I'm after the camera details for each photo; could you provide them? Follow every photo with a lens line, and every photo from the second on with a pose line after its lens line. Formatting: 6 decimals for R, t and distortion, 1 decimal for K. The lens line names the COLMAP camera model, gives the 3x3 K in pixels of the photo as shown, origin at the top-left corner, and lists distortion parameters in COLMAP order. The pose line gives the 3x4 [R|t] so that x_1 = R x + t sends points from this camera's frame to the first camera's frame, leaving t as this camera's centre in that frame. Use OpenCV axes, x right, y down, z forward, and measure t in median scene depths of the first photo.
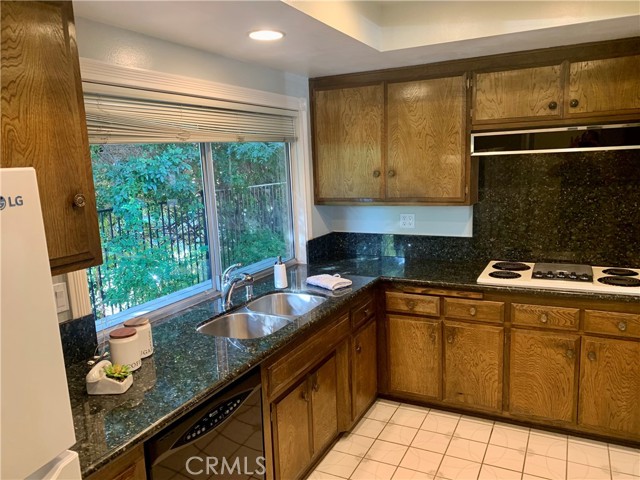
lens RADIAL K [[487.3, 0, 327.5], [0, 487.3, 240.3], [0, 0, 1]] dist [0.108555, -0.165009]
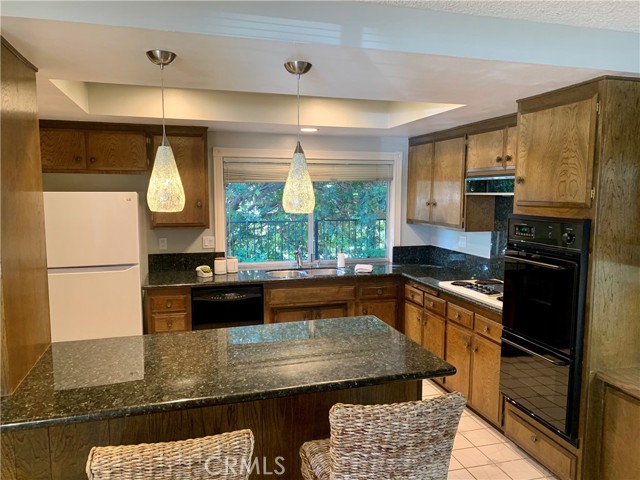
lens RADIAL K [[487.3, 0, 327.5], [0, 487.3, 240.3], [0, 0, 1]] dist [0.108555, -0.165009]
pose [[0.679943, 0.111566, -0.724728, 1.035006], [-0.145275, 0.989262, 0.015991, -0.014711], [0.718730, 0.094411, 0.688849, -0.190228]]
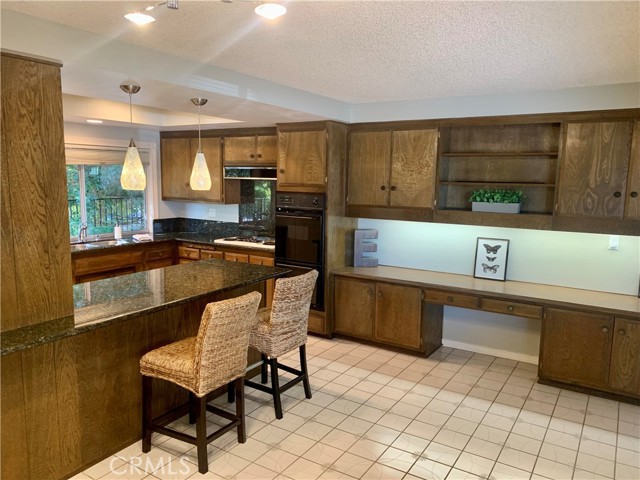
lens RADIAL K [[487.3, 0, 327.5], [0, 487.3, 240.3], [0, 0, 1]] dist [0.108555, -0.165009]
pose [[0.994132, 0.063336, -0.087692, 0.888350], [-0.065854, 0.997487, -0.026124, 0.095263], [0.085817, 0.031746, 0.995805, -0.883880]]
